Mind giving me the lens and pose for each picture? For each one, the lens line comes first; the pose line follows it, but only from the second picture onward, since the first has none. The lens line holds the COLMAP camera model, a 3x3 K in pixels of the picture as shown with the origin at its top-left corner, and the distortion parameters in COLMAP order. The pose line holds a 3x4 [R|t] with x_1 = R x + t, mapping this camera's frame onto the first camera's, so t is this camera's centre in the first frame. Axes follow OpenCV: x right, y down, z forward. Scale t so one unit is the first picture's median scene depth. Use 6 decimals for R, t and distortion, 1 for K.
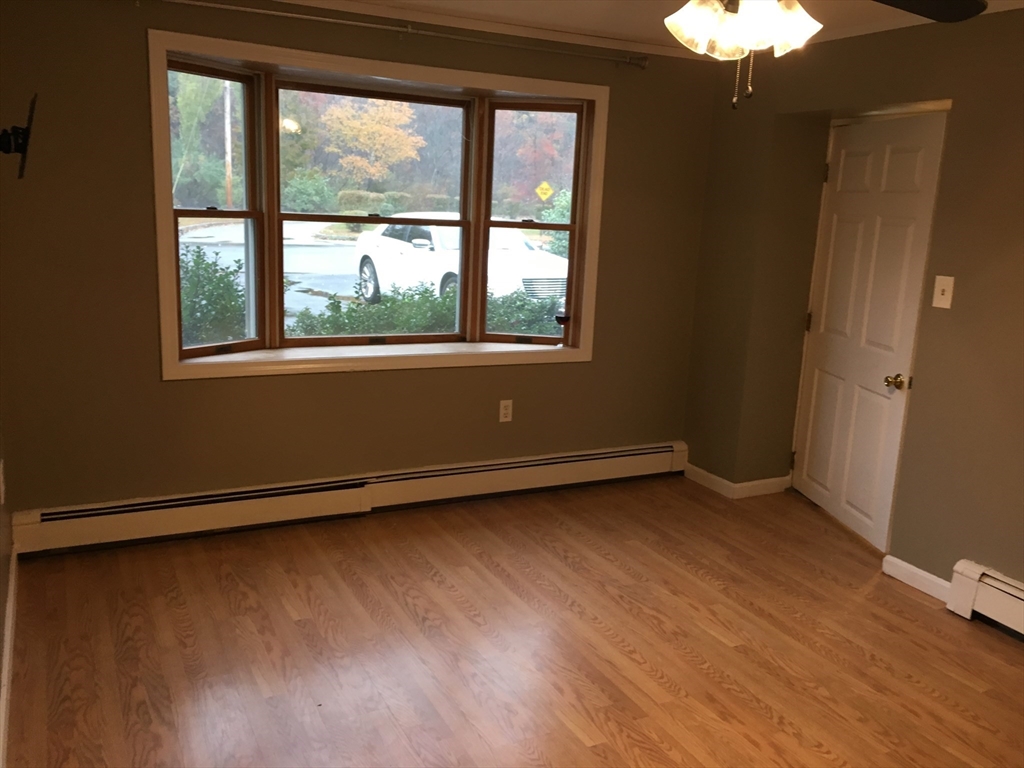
lens RADIAL K [[870.5, 0, 509.4], [0, 870.5, 381.8], [0, 0, 1]] dist [0.060974, -0.080653]
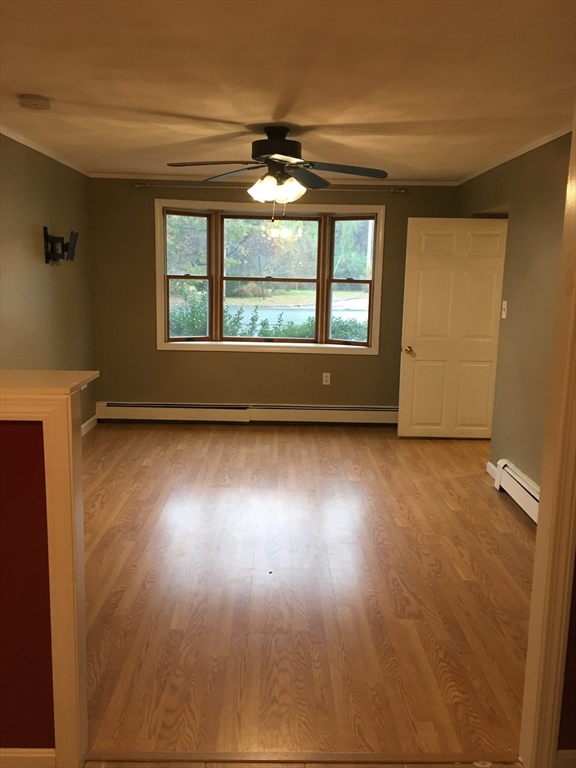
lens RADIAL K [[652.9, 0, 289.5], [0, 652.9, 384.4], [0, 0, 1]] dist [0.060974, -0.080653]
pose [[0.897440, 0.049023, -0.438404, 0.646511], [-0.071431, 0.996840, -0.034755, 0.118985], [0.435314, 0.062506, 0.898106, -0.357755]]
